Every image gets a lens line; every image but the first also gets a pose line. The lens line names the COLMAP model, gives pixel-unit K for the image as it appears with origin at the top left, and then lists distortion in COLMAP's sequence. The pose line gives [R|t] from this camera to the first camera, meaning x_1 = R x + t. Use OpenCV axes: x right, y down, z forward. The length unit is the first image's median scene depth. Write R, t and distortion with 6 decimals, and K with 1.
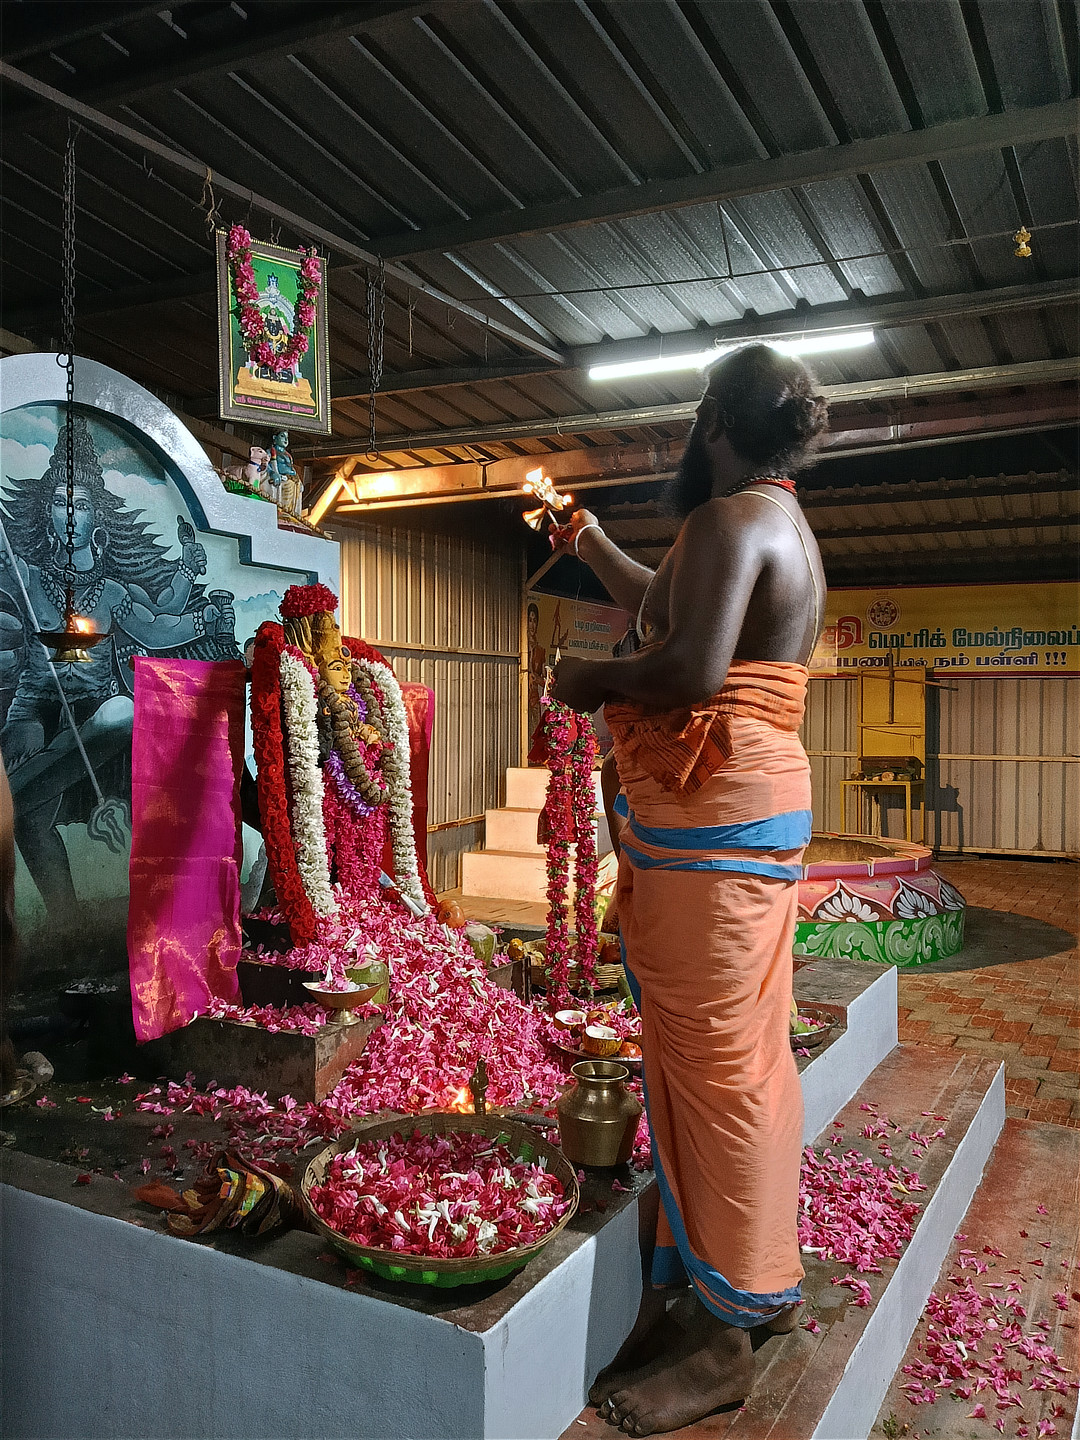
lens RADIAL K [[1211.8, 0, 538.9], [0, 1211.8, 718.5], [0, 0, 1]] dist [0.076110, -0.157360]
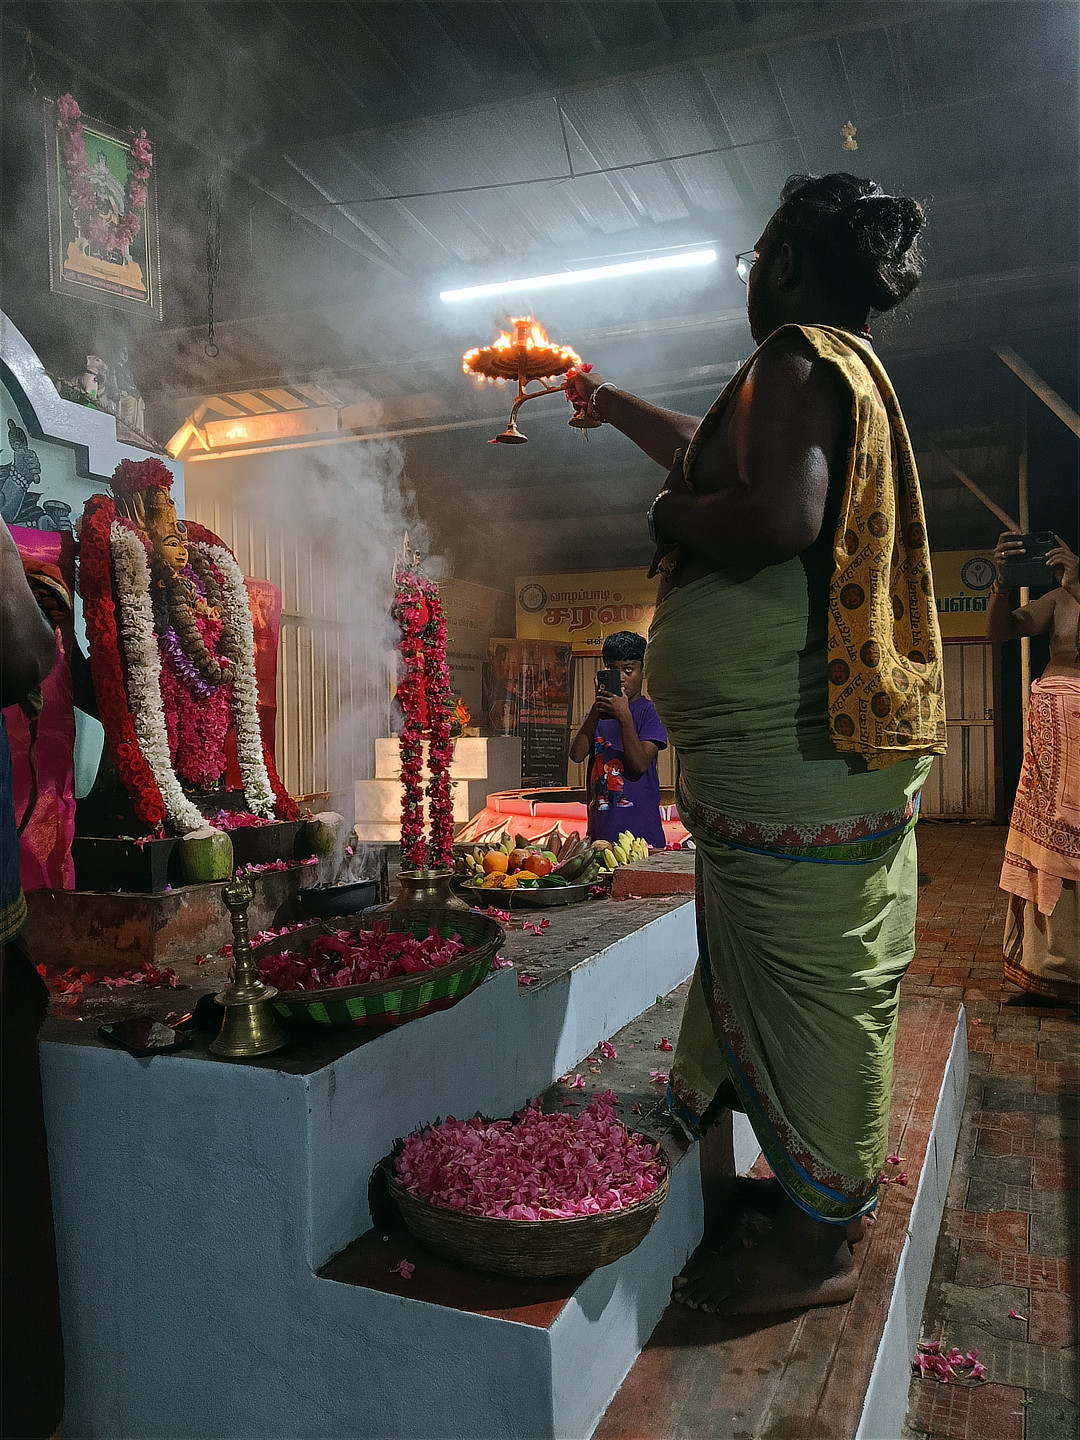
lens RADIAL K [[1211.8, 0, 537.4], [0, 1211.8, 727.7], [0, 0, 1]] dist [0.066046, -0.165353]
pose [[0.994925, -0.023349, 0.097869, 0.021309], [0.024129, 0.999686, -0.006794, 0.107188], [-0.097680, 0.009121, 0.995176, 0.009838]]
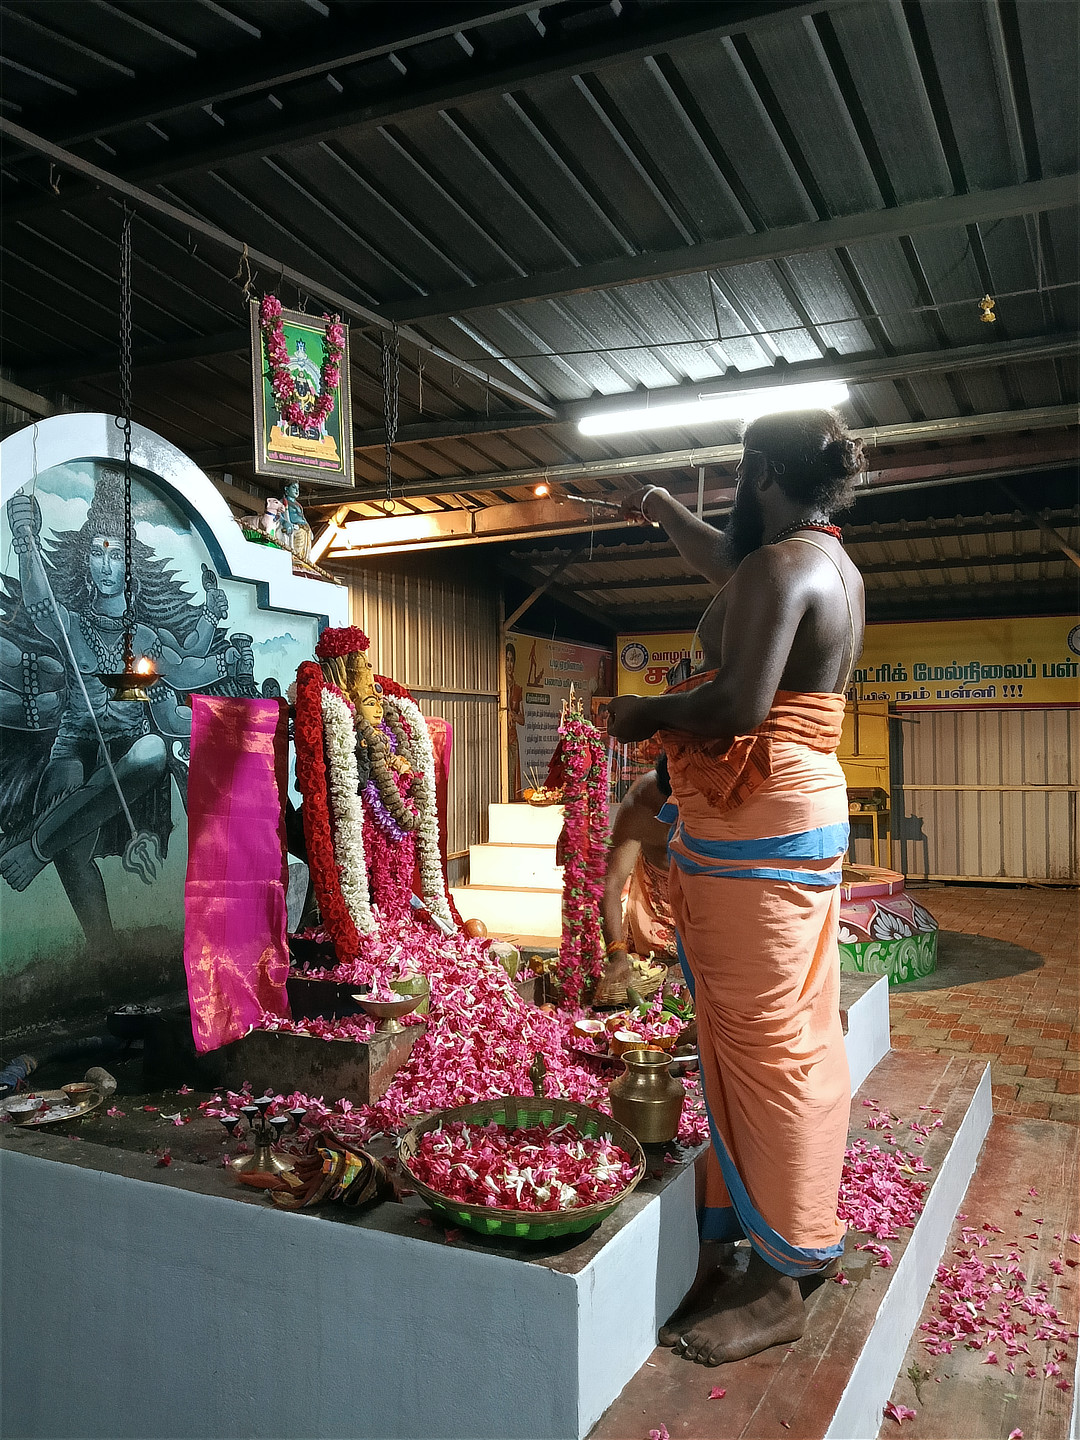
lens RADIAL K [[1212.6, 0, 540.0], [0, 1212.6, 720.0], [0, 0, 1]] dist [0.100762, -0.215067]
pose [[0.999219, -0.014303, 0.036831, -0.051142], [0.015498, 0.999356, -0.032360, 0.009168], [-0.036344, 0.032906, 0.998797, -0.073462]]
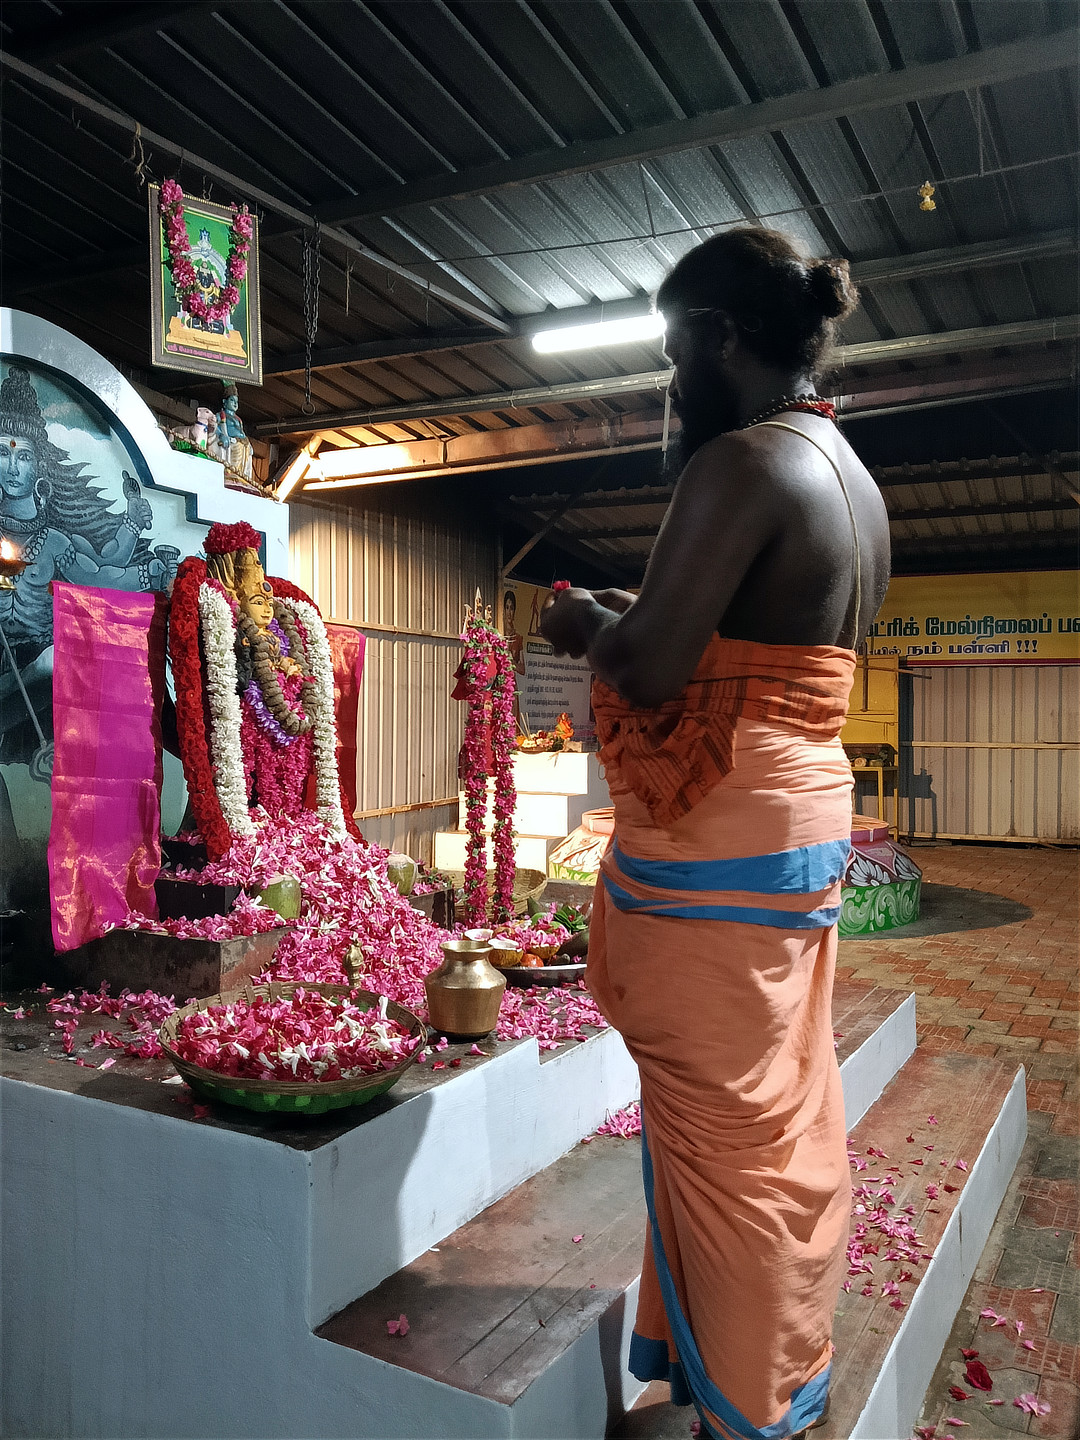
lens RADIAL K [[1207.0, 0, 540.0], [0, 1207.0, 720.0], [0, 0, 1]] dist [0.057111, -0.103937]
pose [[0.999989, 0.000208, -0.004635, 0.071173], [-0.000247, 0.999965, -0.008376, 0.061044], [0.004633, 0.008377, 0.999954, -0.026701]]
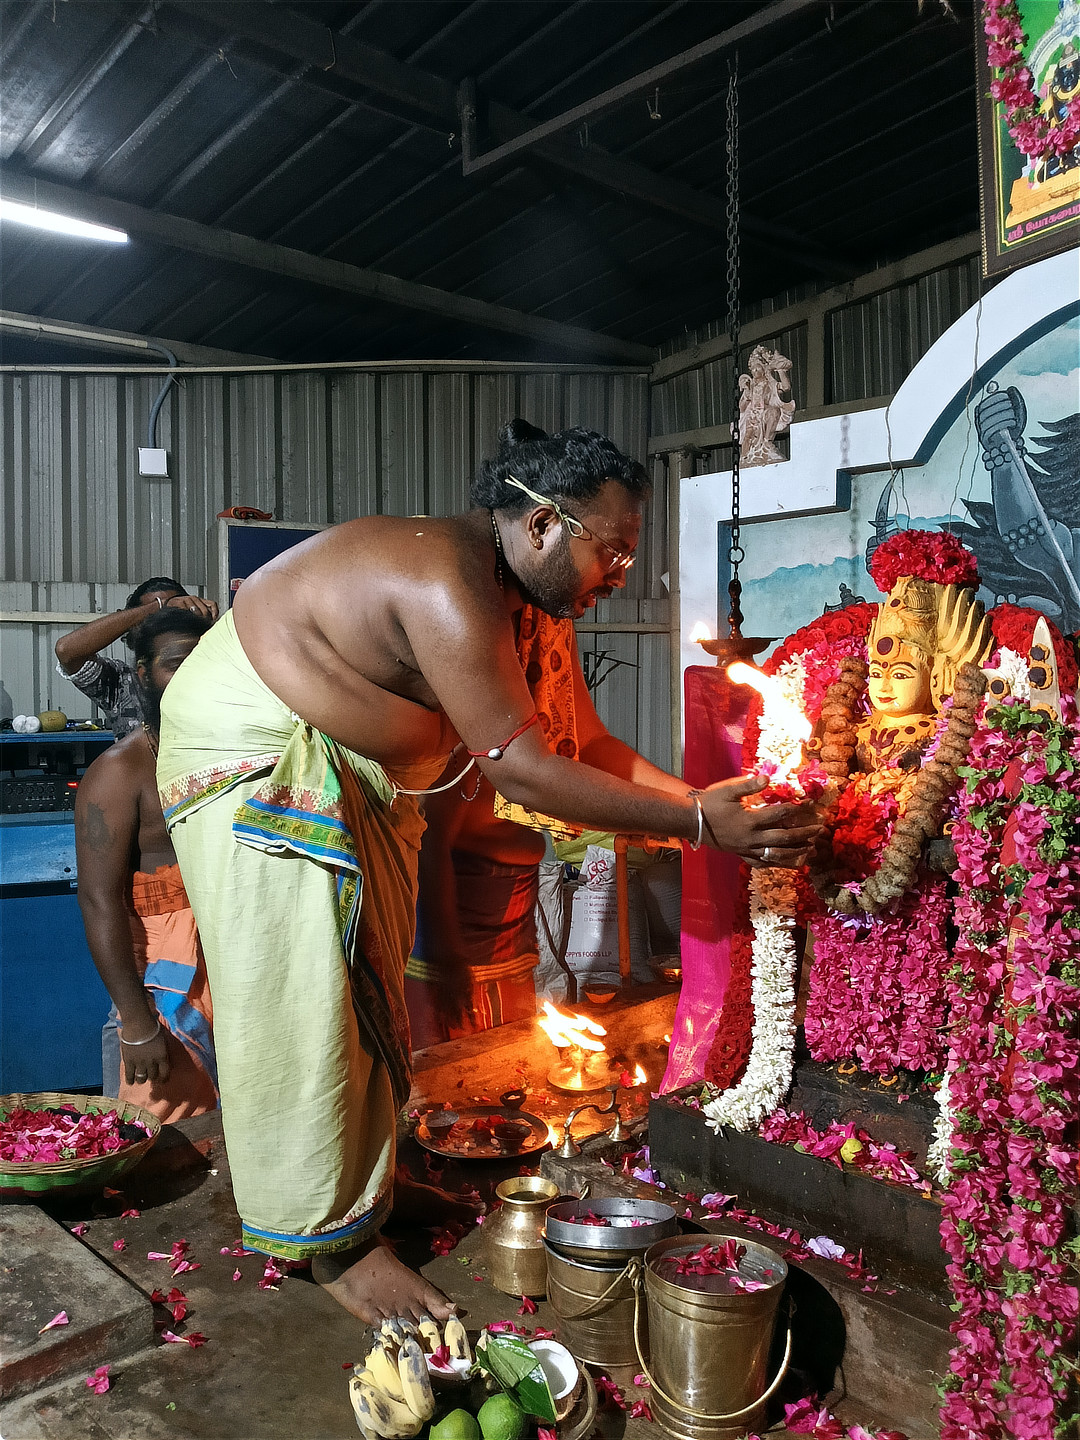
lens RADIAL K [[1213.9, 0, 534.4], [0, 1213.9, 718.1], [0, 0, 1]] dist [-0.013286, 0.008331]
pose [[-0.310031, 0.038118, -0.949962, 0.413803], [-0.007013, 0.999077, 0.042378, -0.038346], [0.950701, 0.019800, -0.309477, 0.933350]]
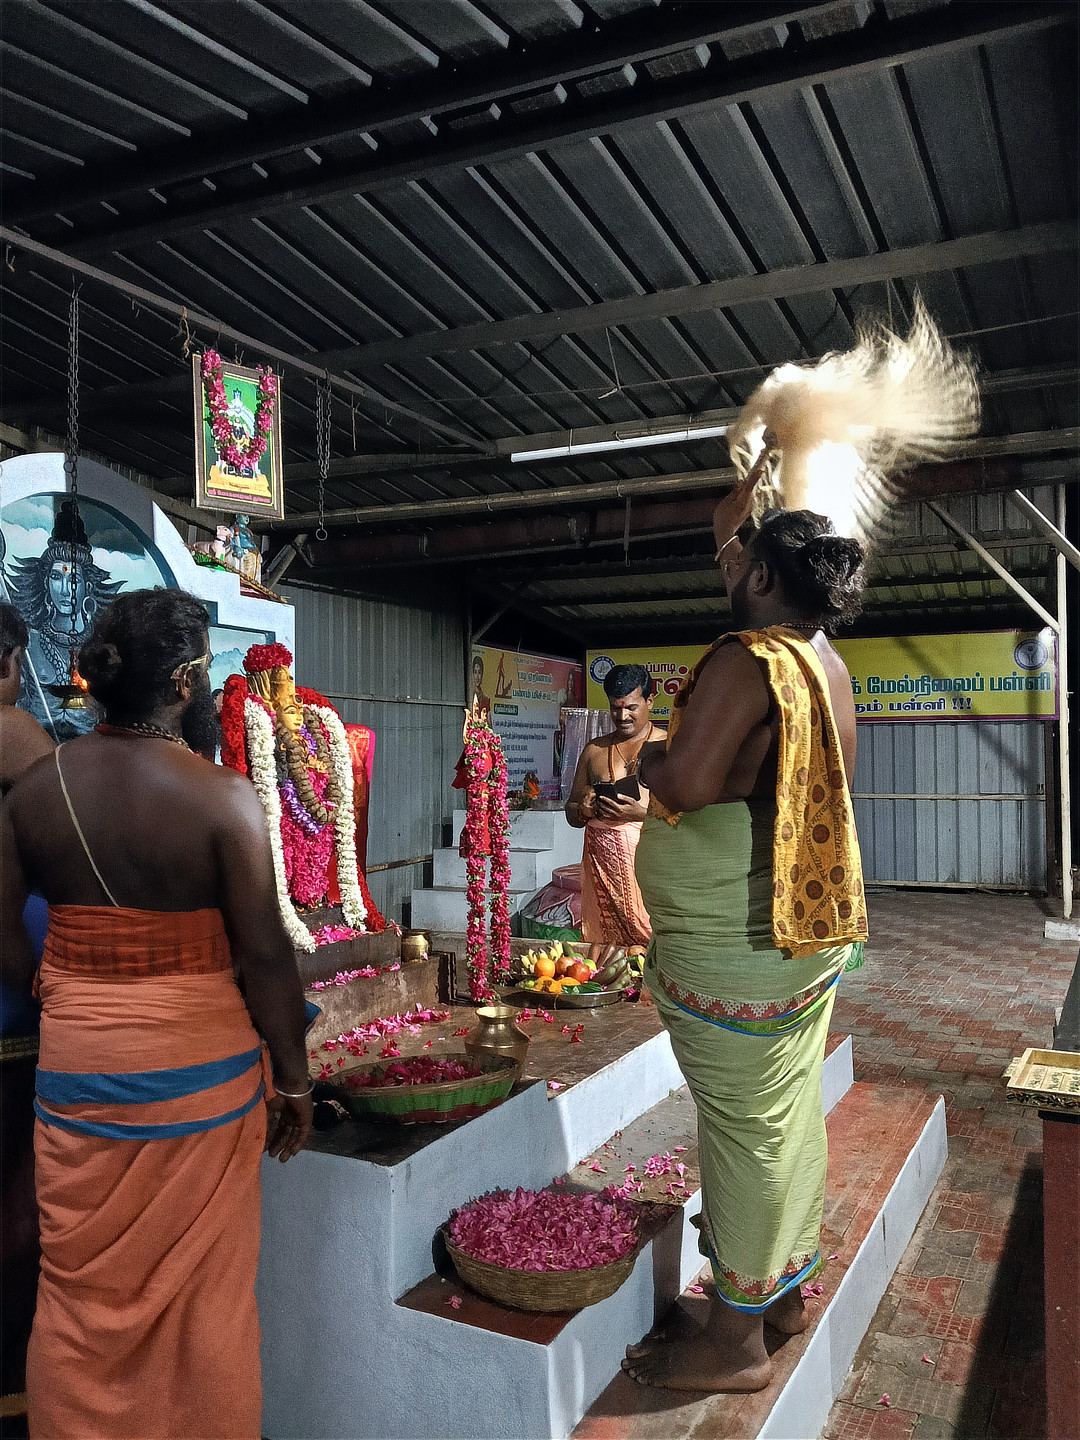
lens RADIAL K [[1212.6, 0, 540.0], [0, 1212.6, 720.0], [0, 0, 1]] dist [0.100762, -0.215067]
pose [[0.999376, -0.009834, 0.033917, 0.038022], [0.011235, 0.999081, -0.041359, 0.017902], [-0.033479, 0.041714, 0.998569, -0.208308]]
